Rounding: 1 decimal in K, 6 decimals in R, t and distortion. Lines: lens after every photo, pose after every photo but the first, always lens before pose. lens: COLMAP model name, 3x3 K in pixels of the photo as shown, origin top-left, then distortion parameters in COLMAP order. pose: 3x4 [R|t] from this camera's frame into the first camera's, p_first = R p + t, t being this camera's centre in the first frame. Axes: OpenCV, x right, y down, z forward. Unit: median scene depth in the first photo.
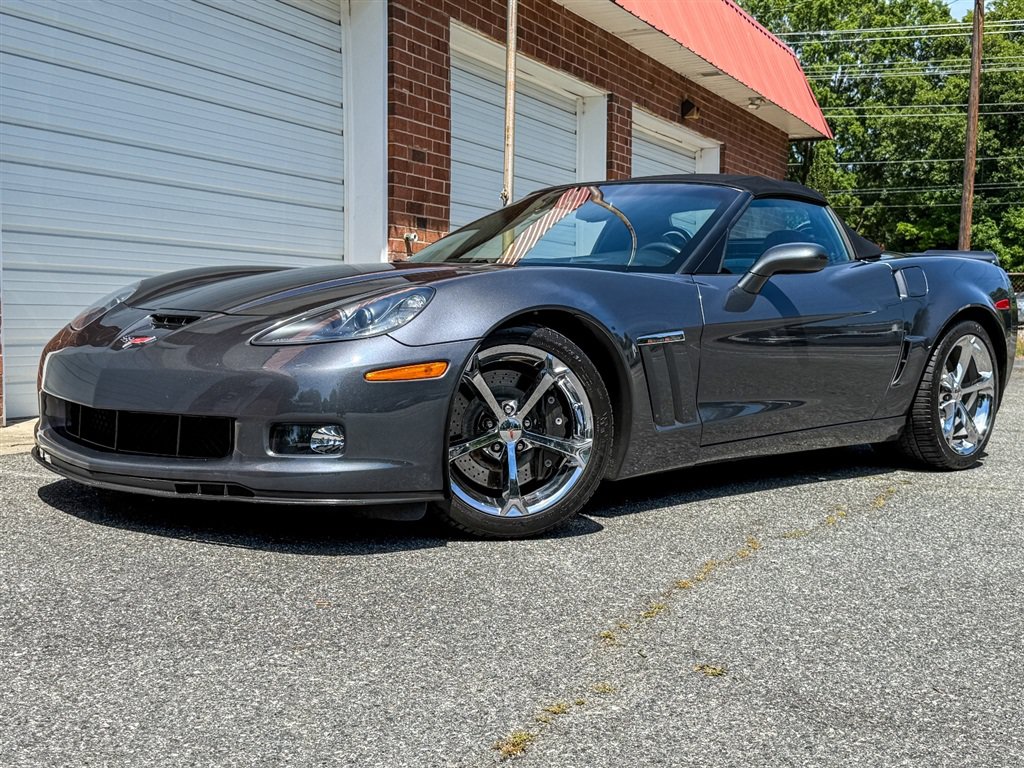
lens RADIAL K [[1282.1, 0, 507.2], [0, 1282.1, 383.7], [0, 0, 1]] dist [0.199135, -0.438864]
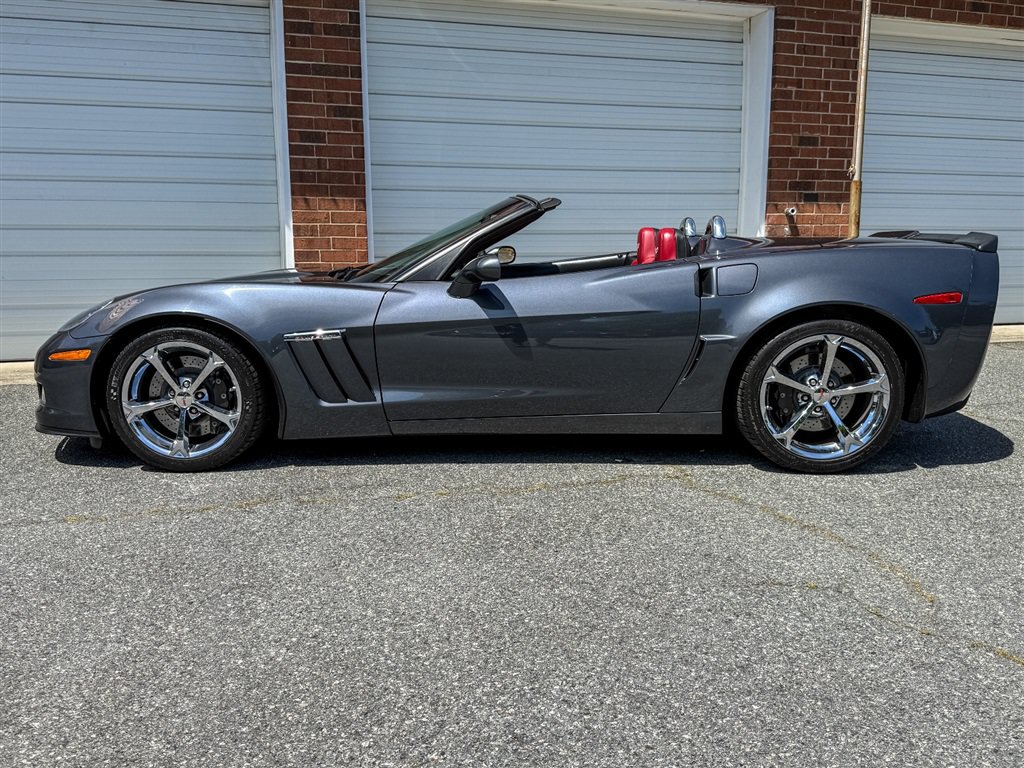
lens RADIAL K [[911.0, 0, 512.0], [0, 911.0, 384.0], [0, 0, 1]] dist [0.133797, -0.299549]
pose [[0.684118, 0.094792, -0.723186, 0.670479], [-0.026426, 0.994089, 0.105302, -0.064586], [0.728893, -0.052928, 0.682579, 0.370486]]
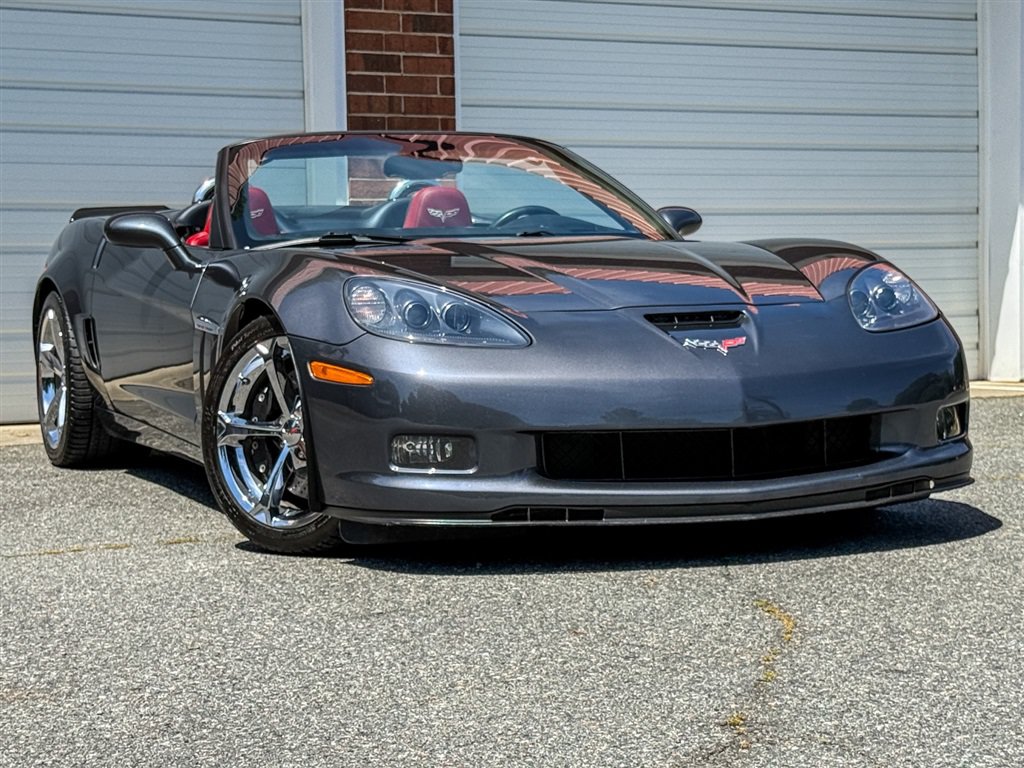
lens RADIAL K [[2197.0, 0, 533.4], [0, 2197.0, 381.7], [0, 0, 1]] dist [0.080575, 0.514910]
pose [[0.807994, -0.003514, -0.589180, 0.759005], [-0.001808, 0.999963, -0.008445, 0.029603], [0.589188, 0.007889, 0.807957, -0.402424]]
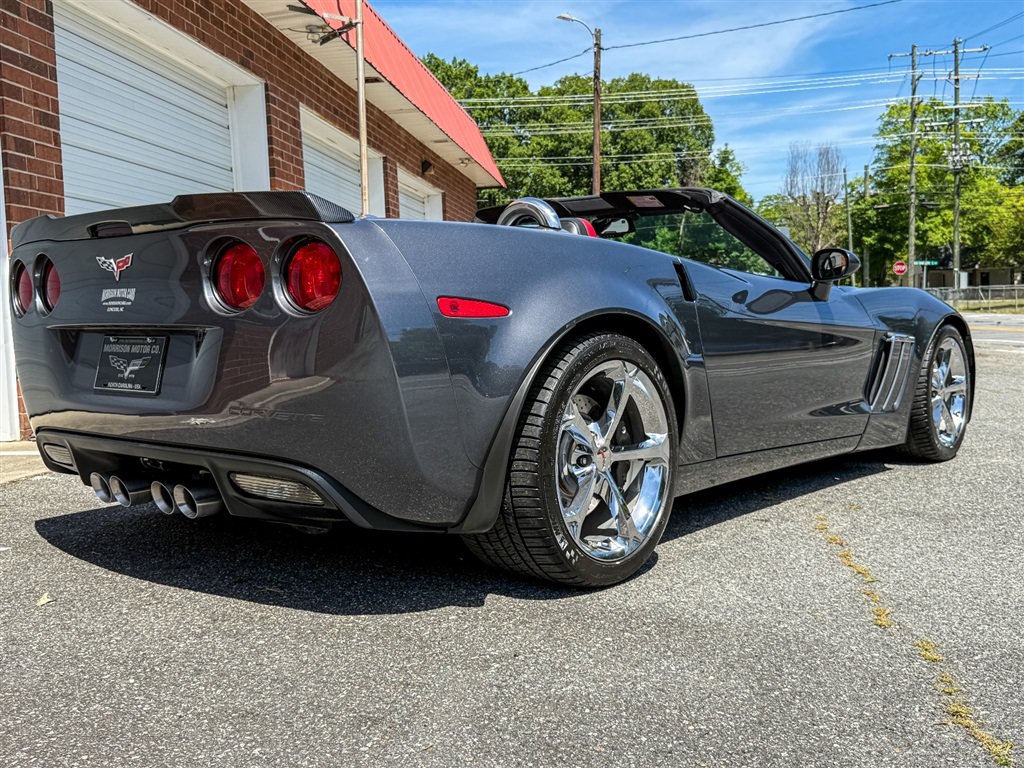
lens RADIAL K [[1023.6, 0, 507.3], [0, 1023.6, 384.7], [0, 0, 1]] dist [0.190309, -0.460003]
pose [[0.951608, -0.060854, 0.301230, -0.328378], [0.057794, 0.998146, 0.019067, -0.006600], [-0.301832, -0.000735, 0.953361, -0.127539]]
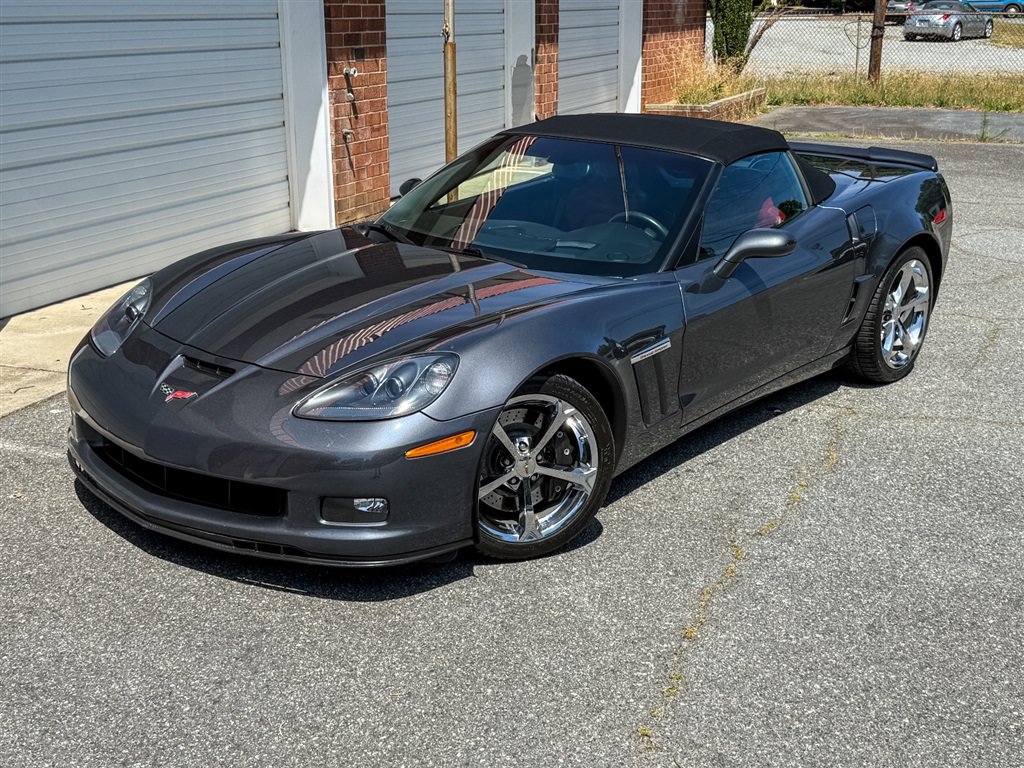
lens RADIAL K [[1278.5, 0, 512.0], [0, 1278.5, 384.0], [0, 0, 1]] dist [0.213792, -0.520554]
pose [[0.996633, -0.036050, 0.073648, -0.057782], [0.018022, 0.972512, 0.232156, -0.190703], [-0.079993, -0.230047, 0.969886, -0.042714]]
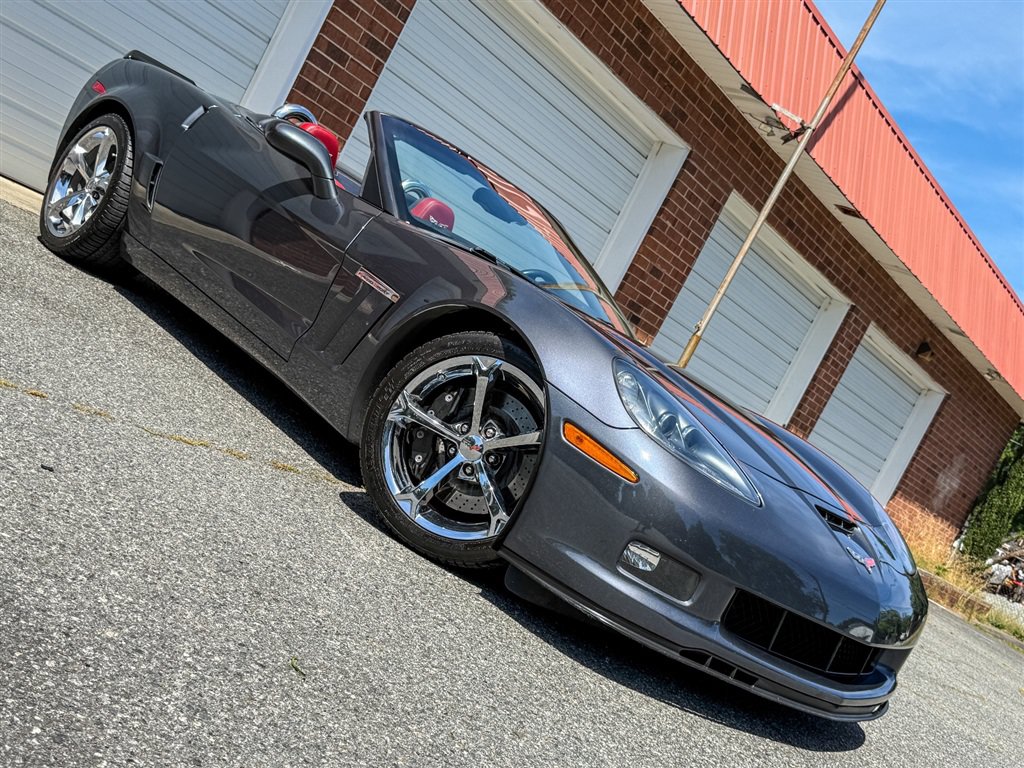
lens RADIAL K [[1125.3, 0, 513.3], [0, 1125.3, 386.0], [0, 0, 1]] dist [0.209378, -0.536187]
pose [[0.864093, 0.445503, -0.234244, 0.214140], [-0.462460, 0.886412, -0.020105, 0.019989], [0.198680, 0.125701, 0.971970, -0.183259]]
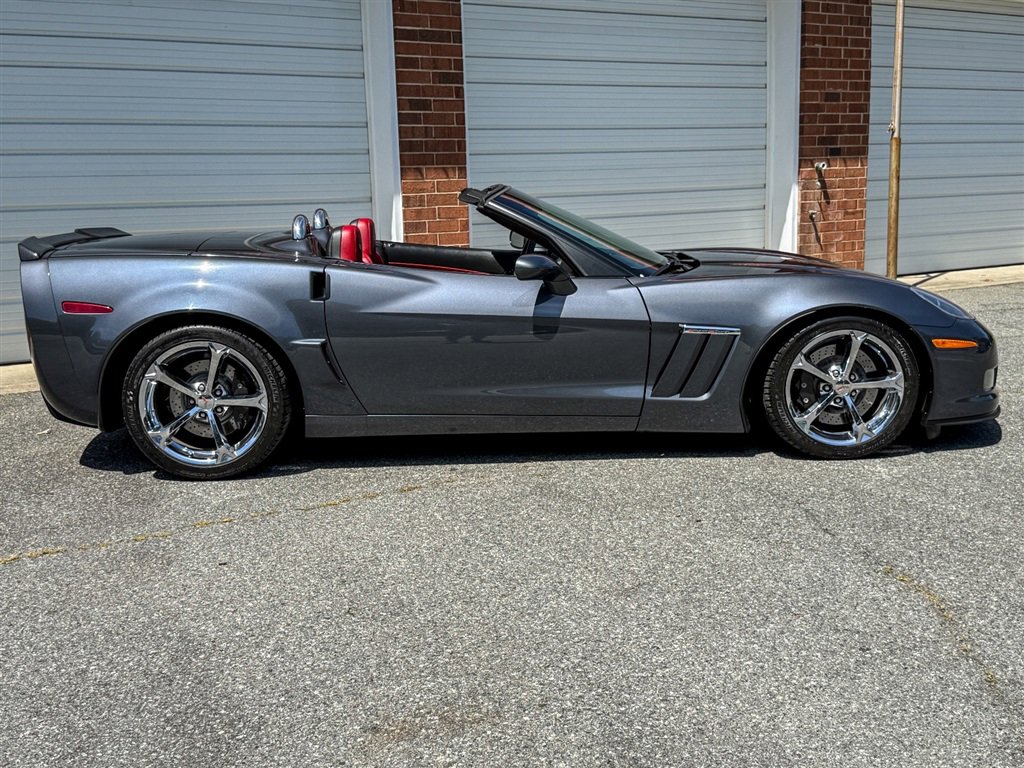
lens RADIAL K [[1262.1, 0, 515.7], [0, 1262.1, 385.5], [0, 0, 1]] dist [0.119864, -0.074709]
pose [[0.863712, 0.044399, -0.502027, 0.512588], [0.012155, 0.993987, 0.108820, -0.071832], [0.503839, -0.100091, 0.857979, -0.373633]]
